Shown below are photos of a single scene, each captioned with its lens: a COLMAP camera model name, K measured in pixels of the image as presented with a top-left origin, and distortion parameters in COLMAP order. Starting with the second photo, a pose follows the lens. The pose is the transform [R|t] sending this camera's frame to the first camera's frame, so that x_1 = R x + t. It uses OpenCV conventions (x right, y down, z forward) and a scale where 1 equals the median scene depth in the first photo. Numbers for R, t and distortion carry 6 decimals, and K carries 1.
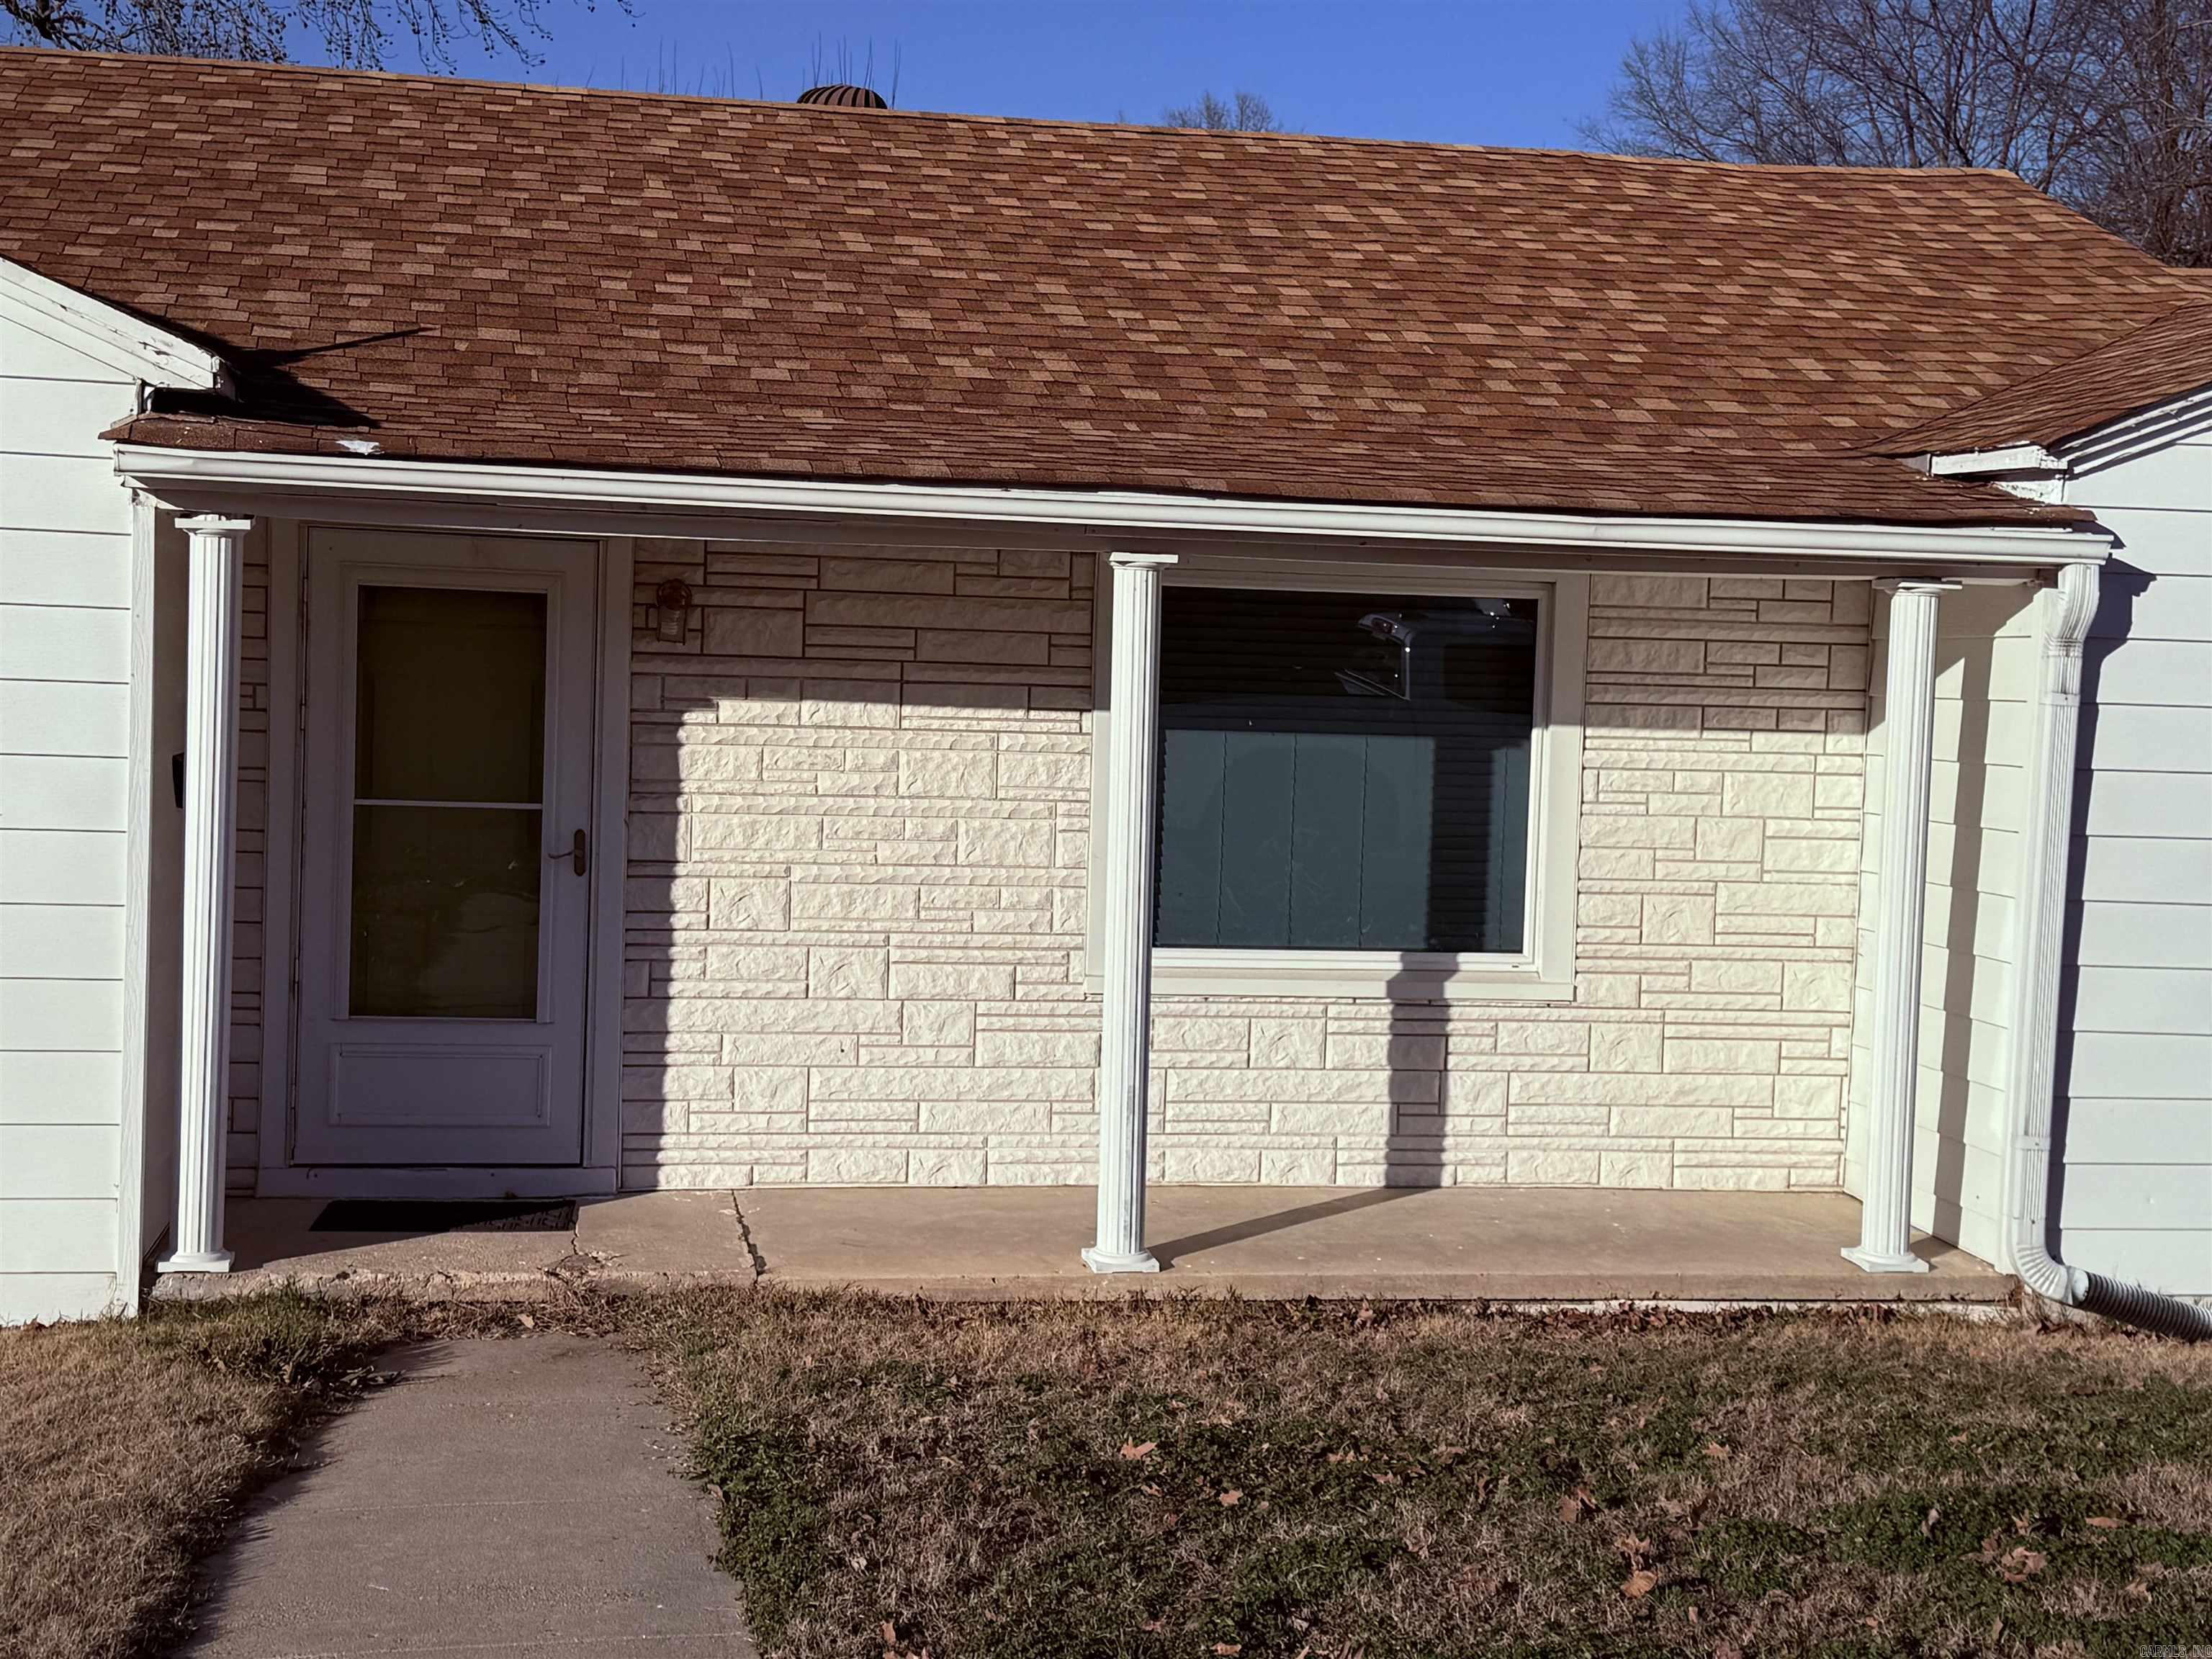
lens RADIAL K [[3020.6, 0, 1106.0], [0, 3020.6, 829.5], [0, 0, 1]] dist [0.141276, -0.029531]
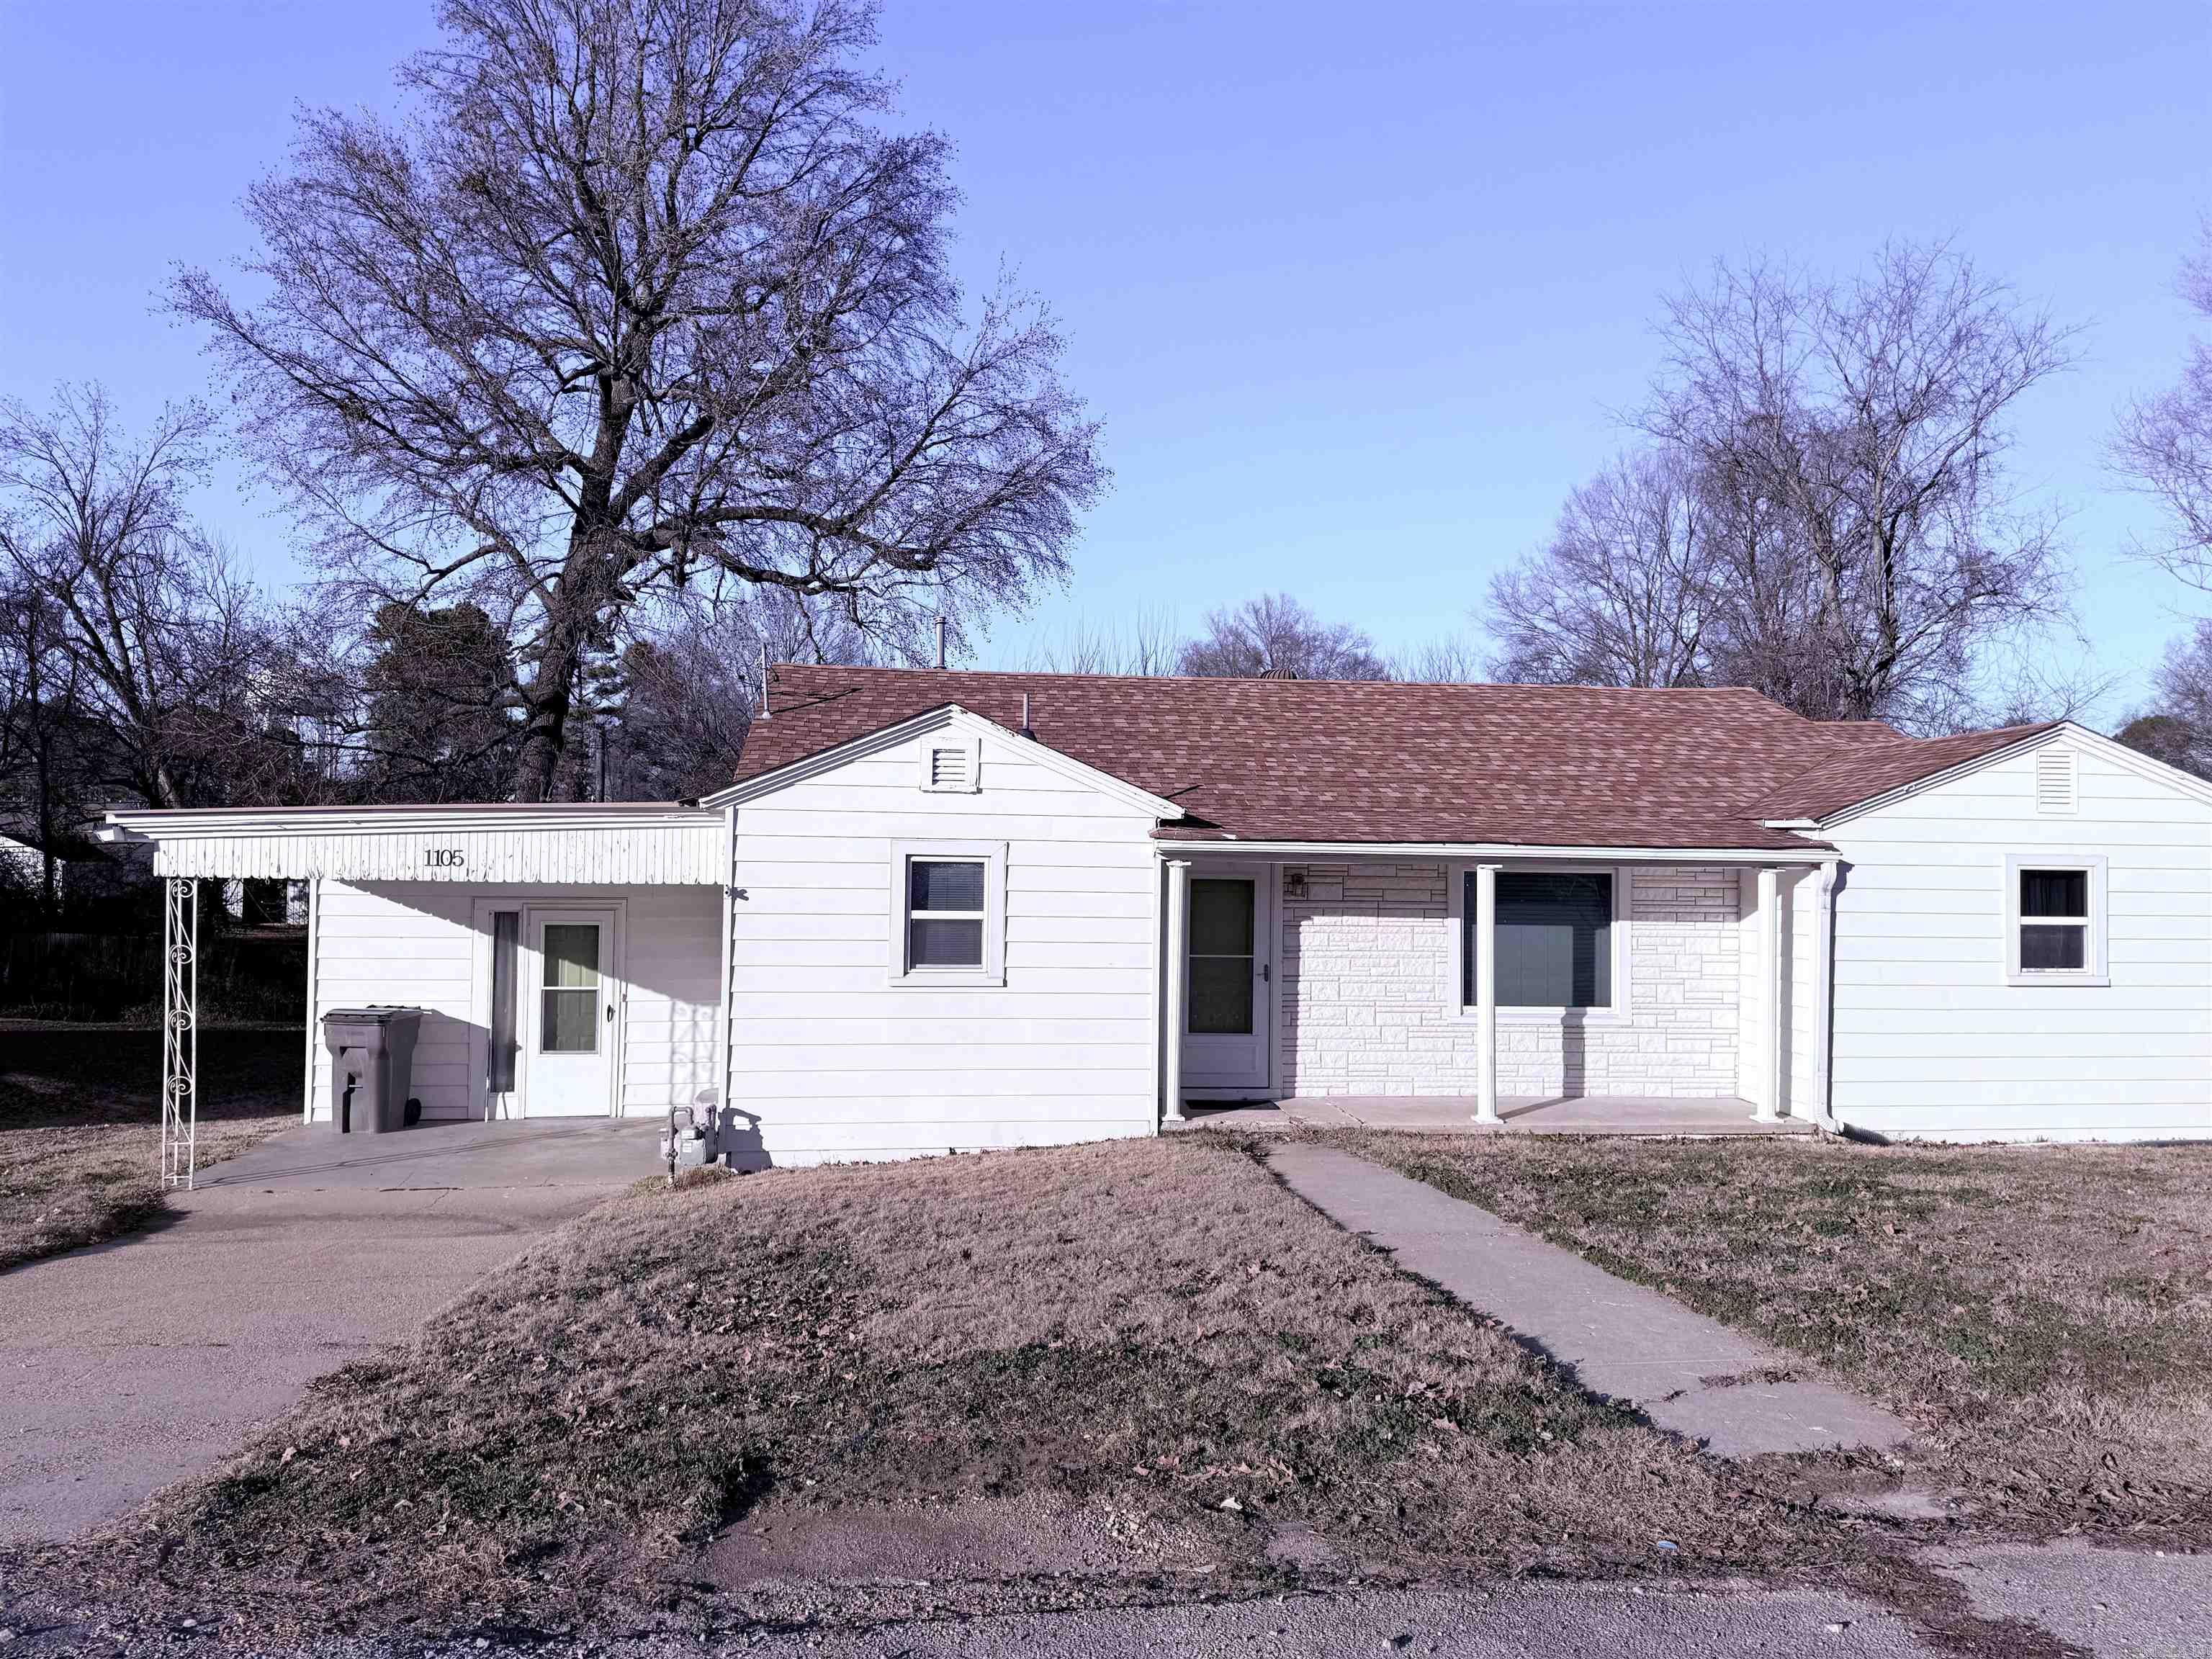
lens RADIAL K [[1536.4, 0, 1106.0], [0, 1536.4, 829.5], [0, 0, 1]] dist [0.150277, -0.317341]
pose [[0.997884, -0.020888, -0.061574, -0.222932], [0.015822, 0.996535, -0.081652, -0.010013], [0.063066, 0.080505, 0.994757, -0.405011]]
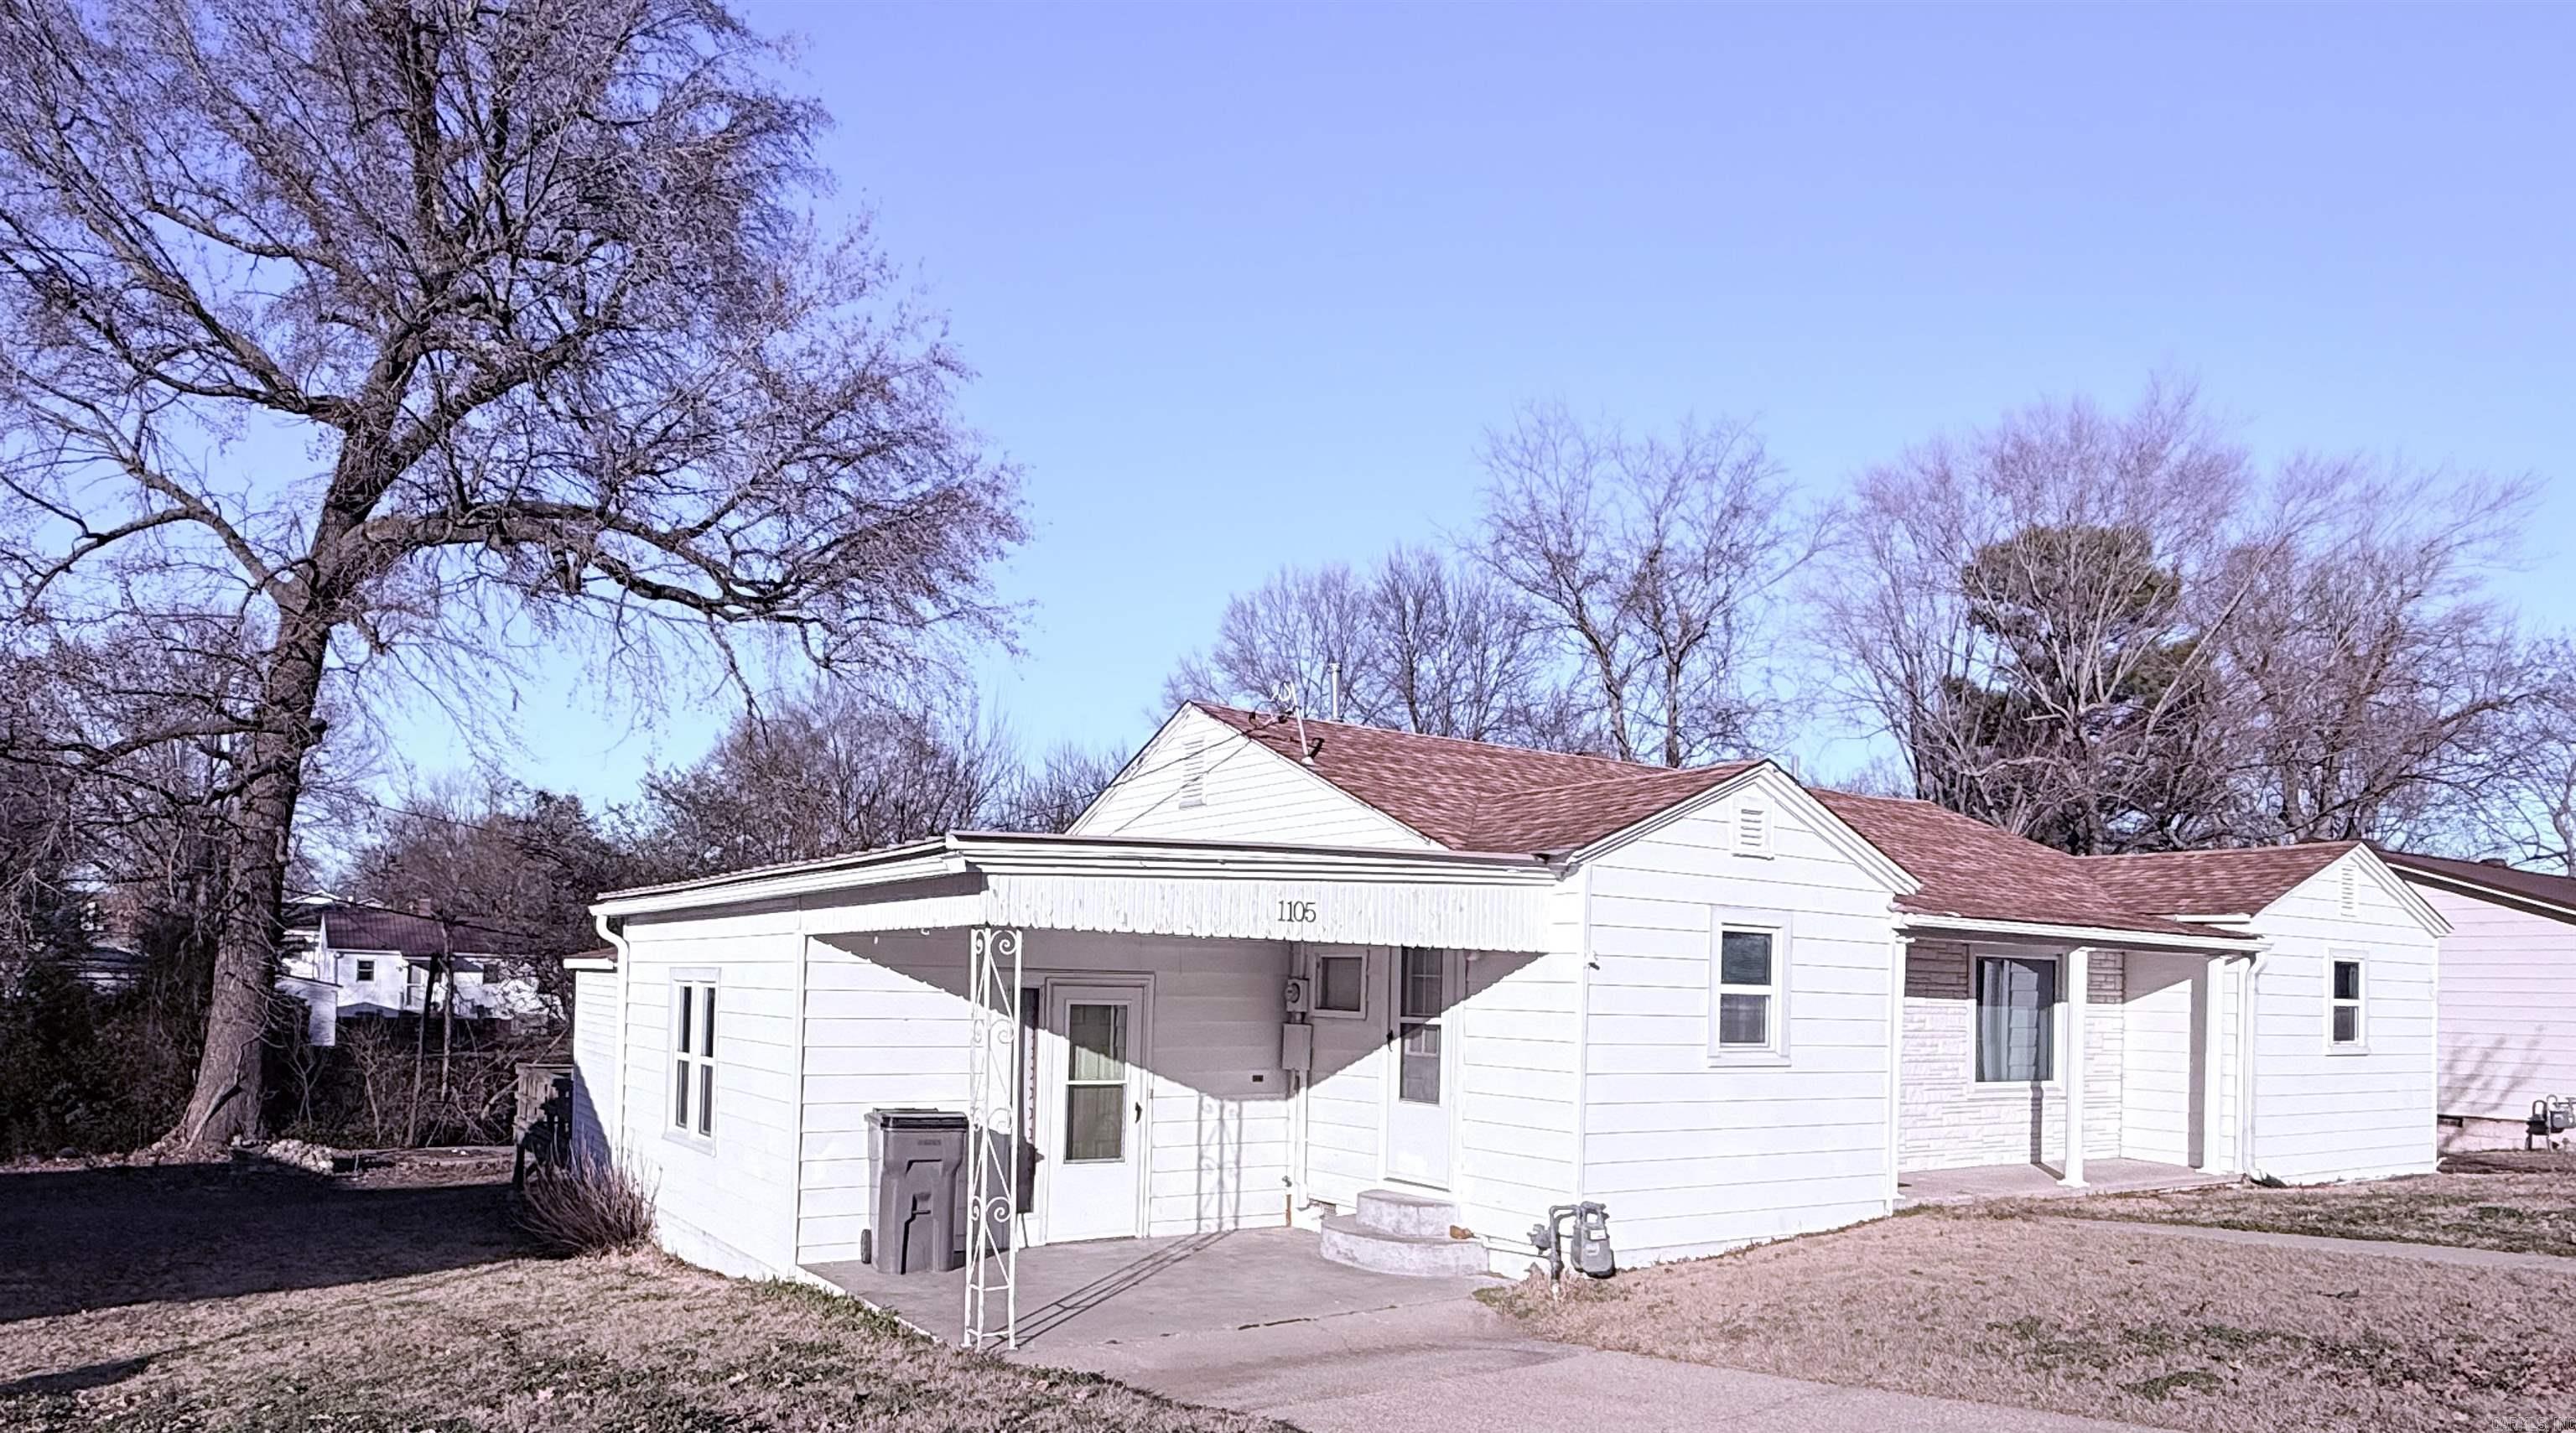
lens RADIAL K [[1632.3, 0, 1284.2], [0, 1632.3, 954.5], [0, 0, 1]] dist [0.002203, 0.000725]
pose [[0.919396, -0.002676, 0.393323, -1.210642], [0.029606, 0.997611, -0.062418, -0.004131], [-0.392216, 0.069032, 0.917279, -0.172168]]
